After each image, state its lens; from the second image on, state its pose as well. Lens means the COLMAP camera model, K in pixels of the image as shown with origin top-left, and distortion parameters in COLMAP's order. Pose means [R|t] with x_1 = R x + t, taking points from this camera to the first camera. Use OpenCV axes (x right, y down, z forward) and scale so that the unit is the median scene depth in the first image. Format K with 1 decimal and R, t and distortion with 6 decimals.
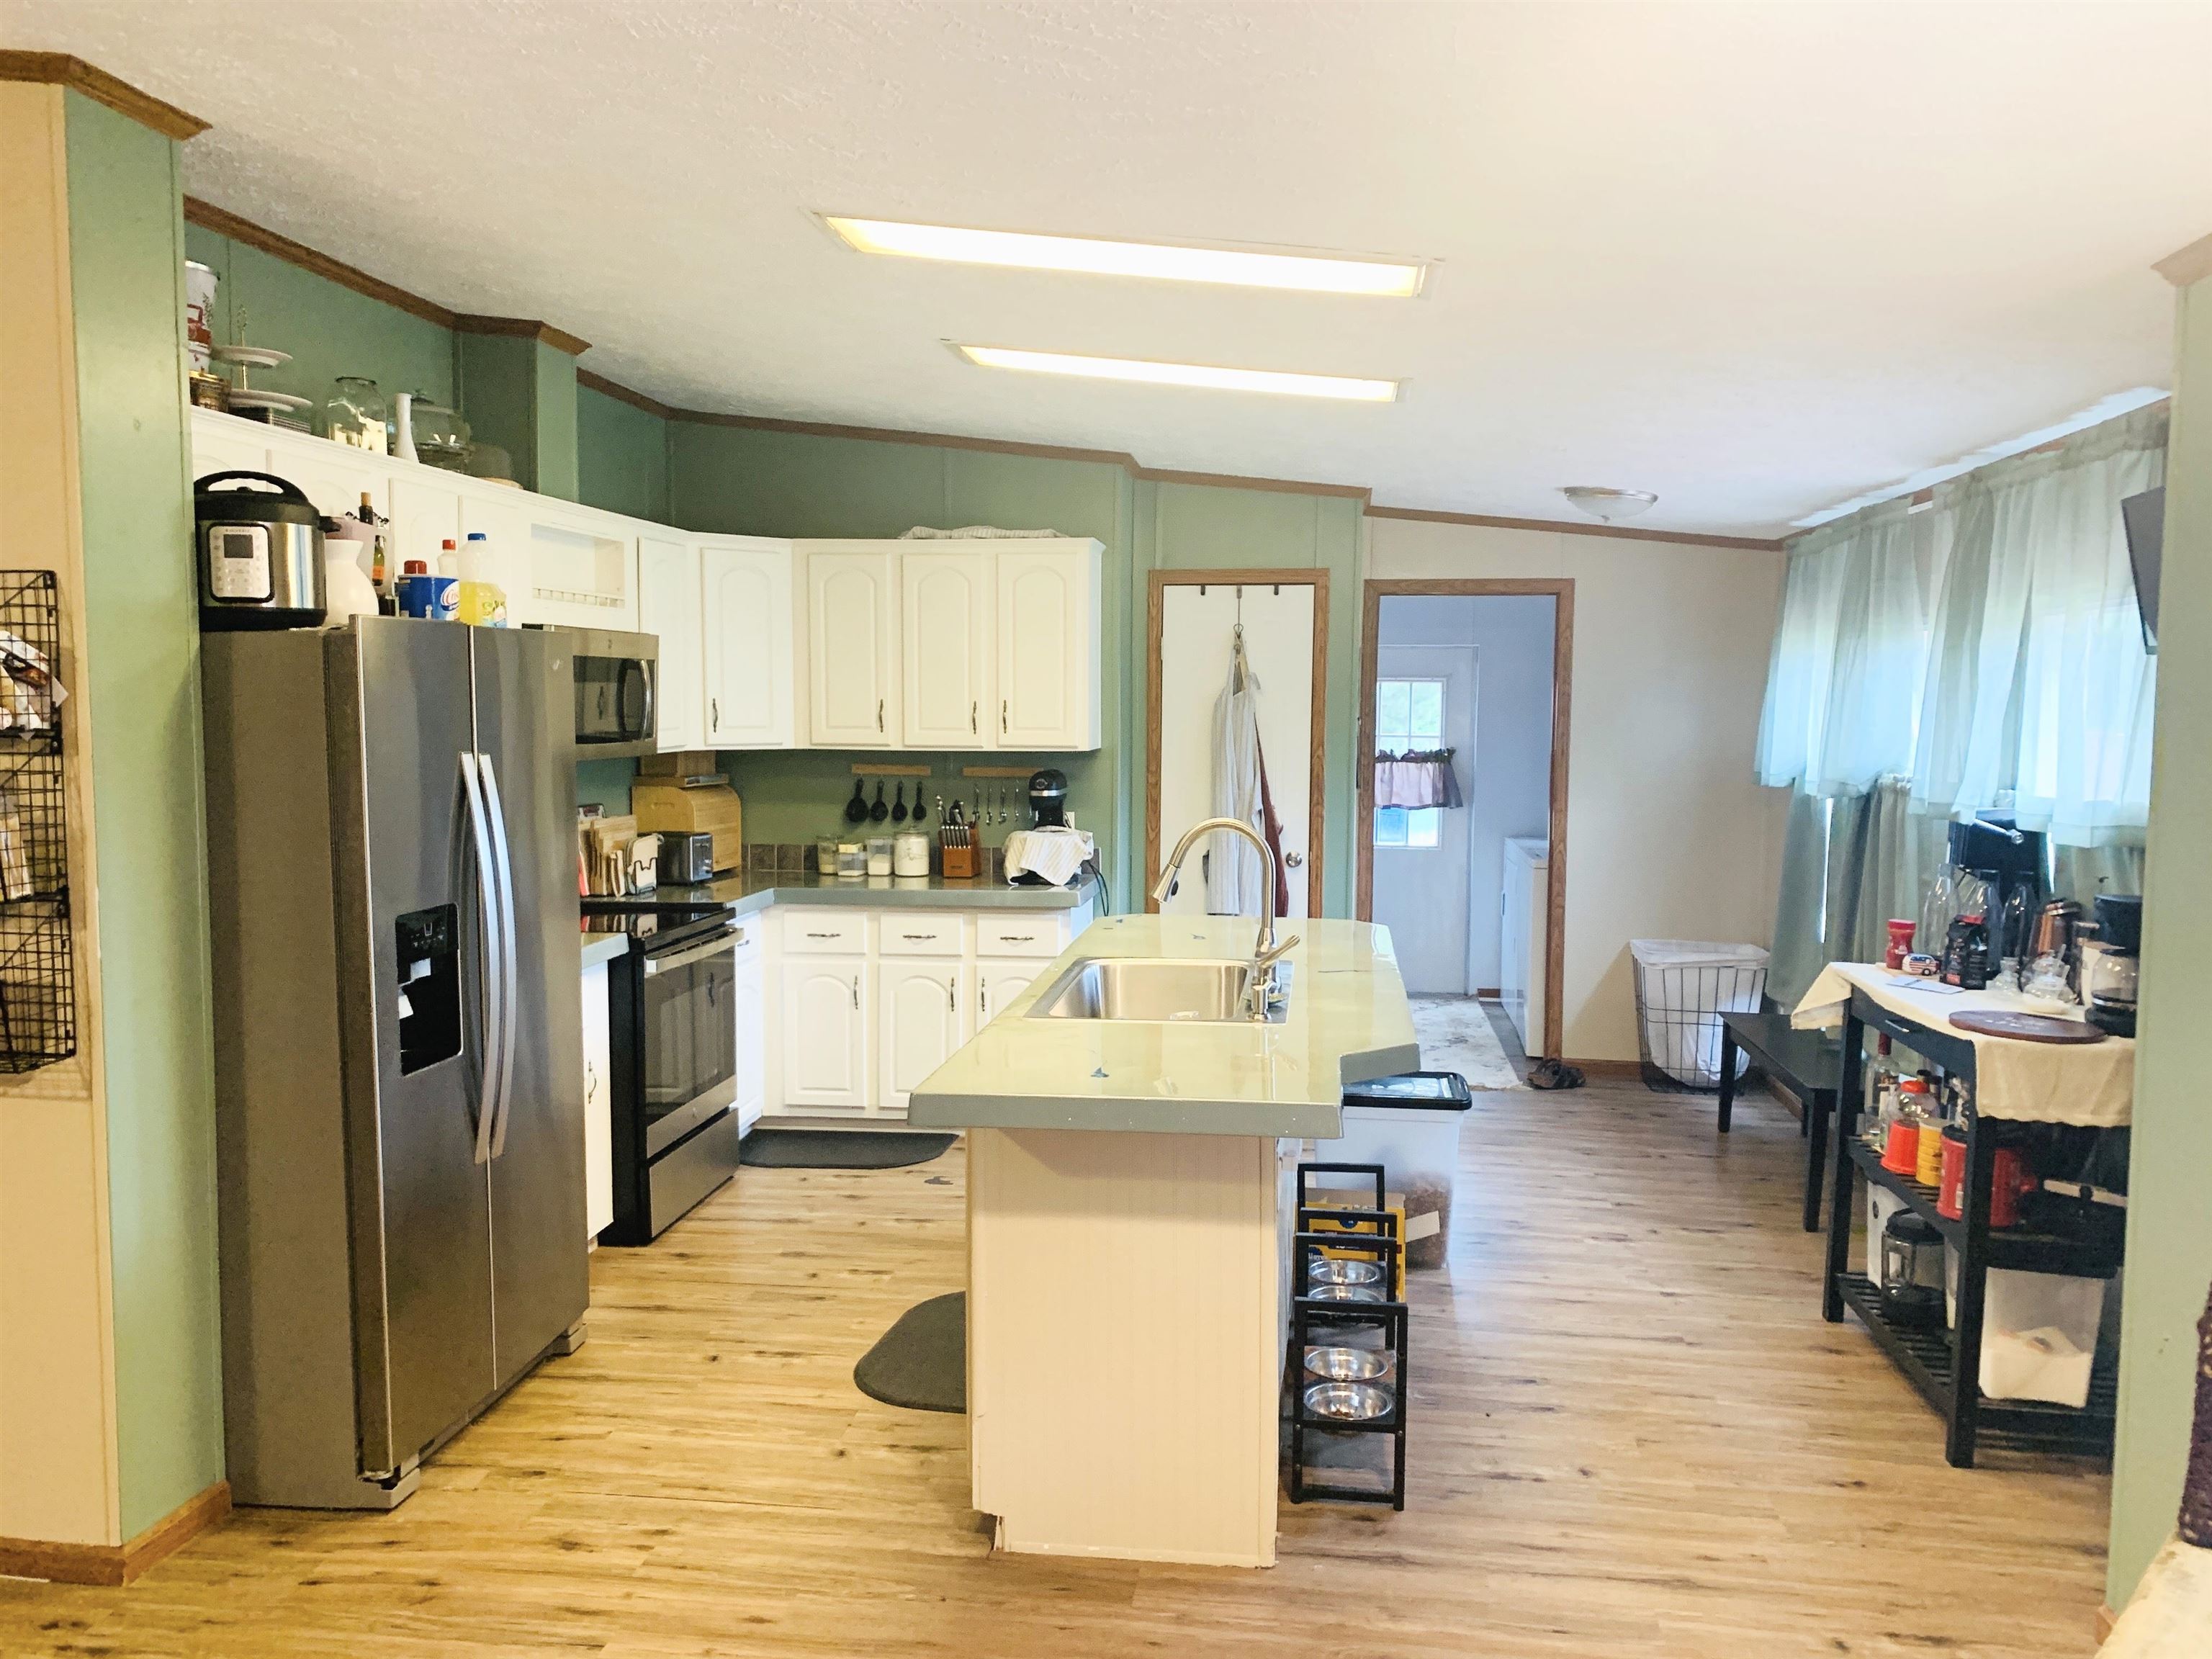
lens RADIAL K [[1685.4, 0, 1113.1], [0, 1685.4, 818.6], [0, 0, 1]] dist [0.044363, -0.040162]
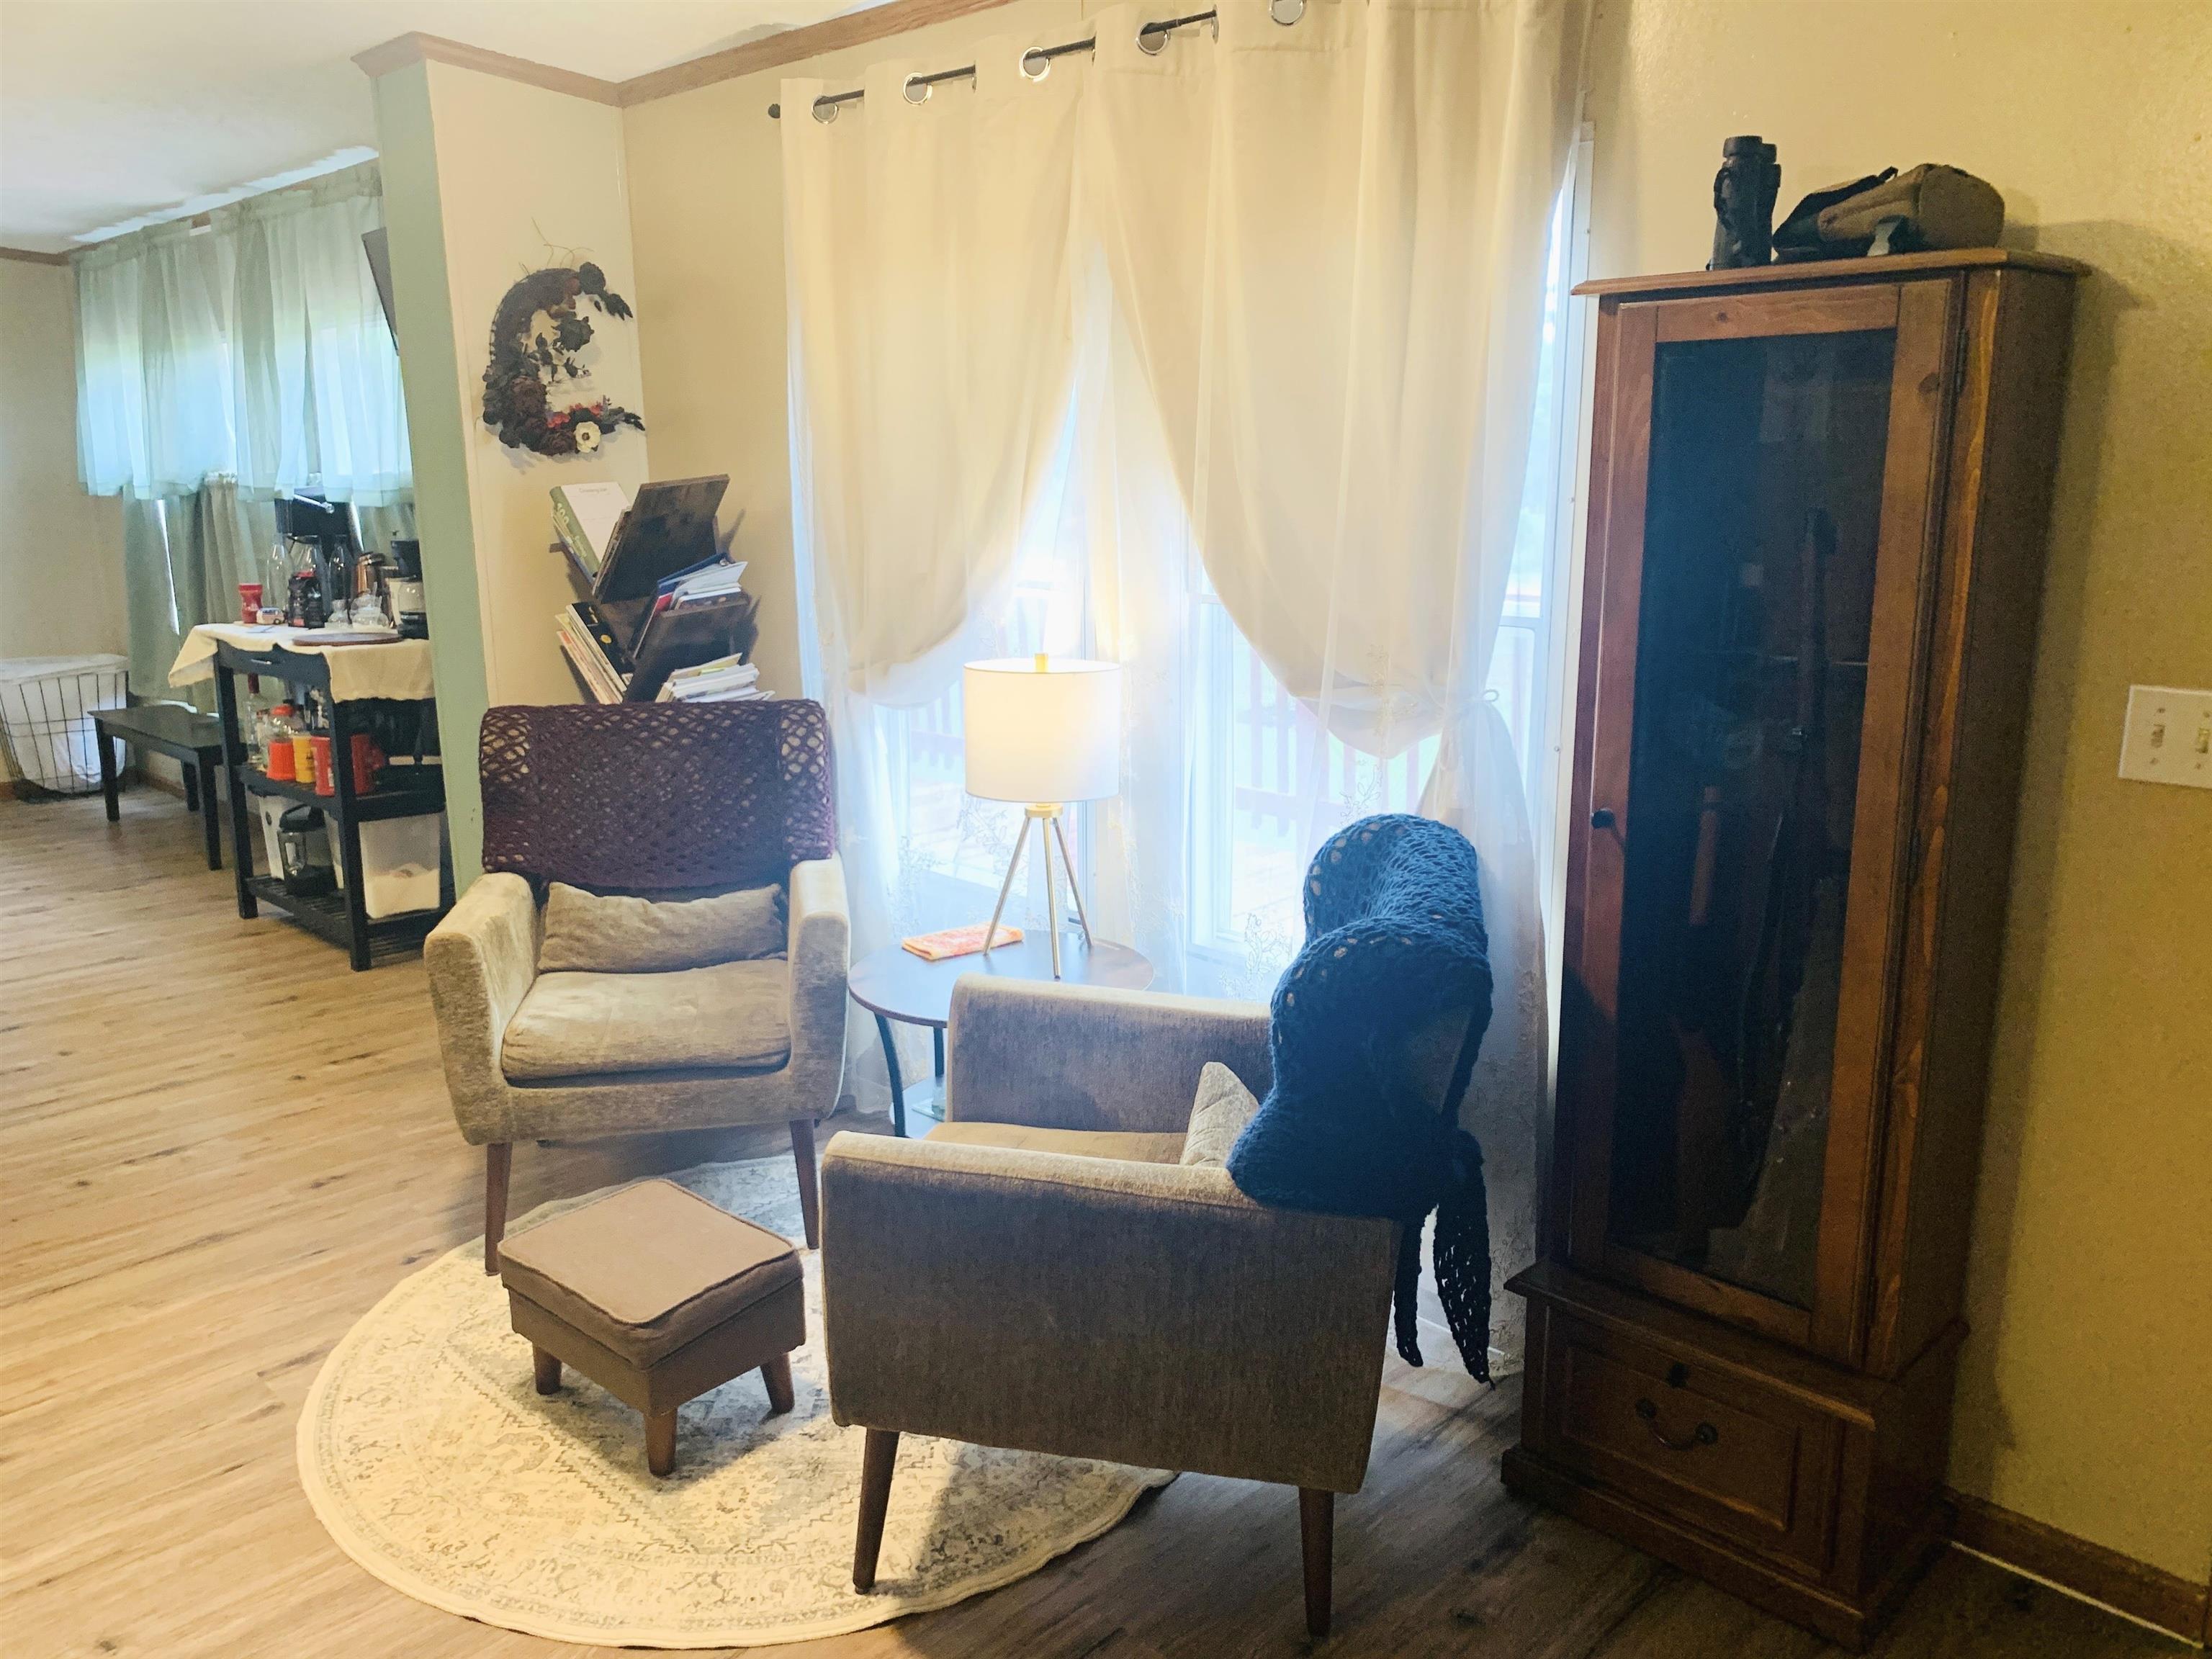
lens RADIAL K [[1687.4, 0, 1106.0], [0, 1687.4, 829.5], [0, 0, 1]] dist [0.049437, -0.050435]
pose [[0.610378, -0.194245, 0.767924, -0.113257], [0.076323, 0.979378, 0.187067, 0.043272], [-0.788425, -0.055572, 0.612616, -0.205778]]
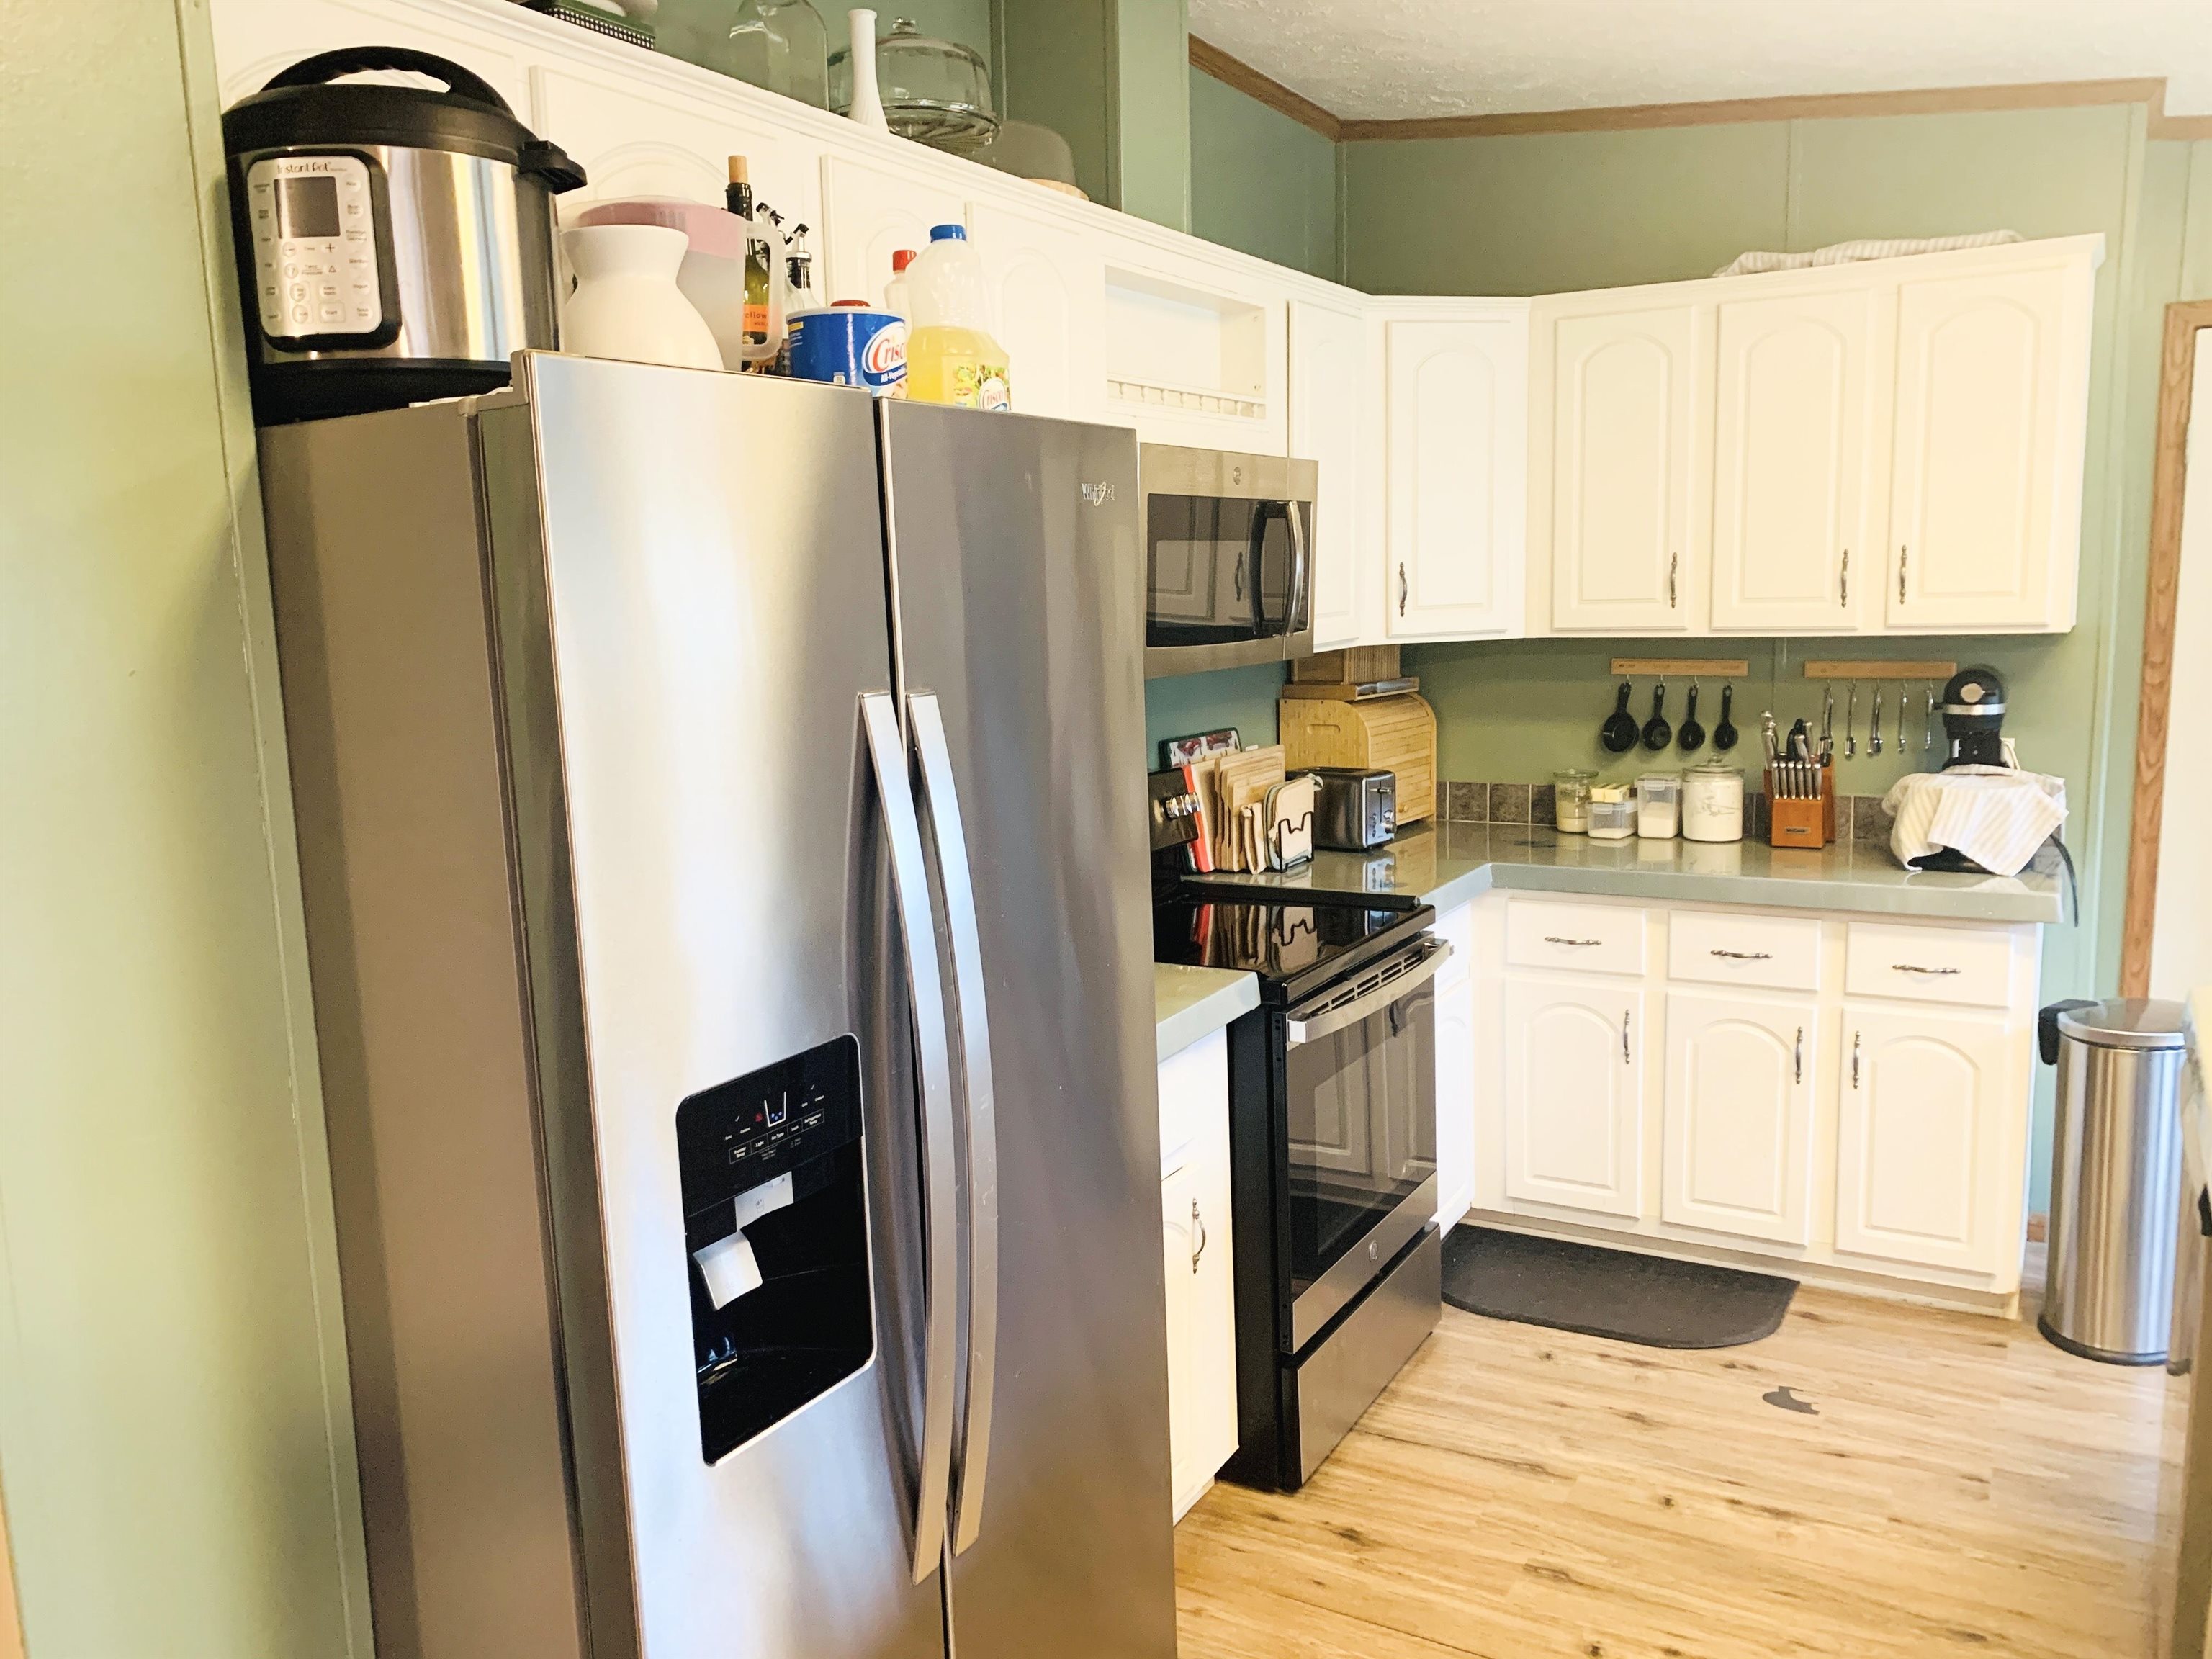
lens RADIAL K [[1699.3, 0, 1092.1], [0, 1699.3, 835.4], [0, 0, 1]] dist [0.008461, -0.005210]
pose [[0.921263, 0.025735, -0.388089, -0.112027], [0.006542, 0.996642, 0.081620, -0.026130], [0.388886, -0.077732, 0.918001, 0.434606]]
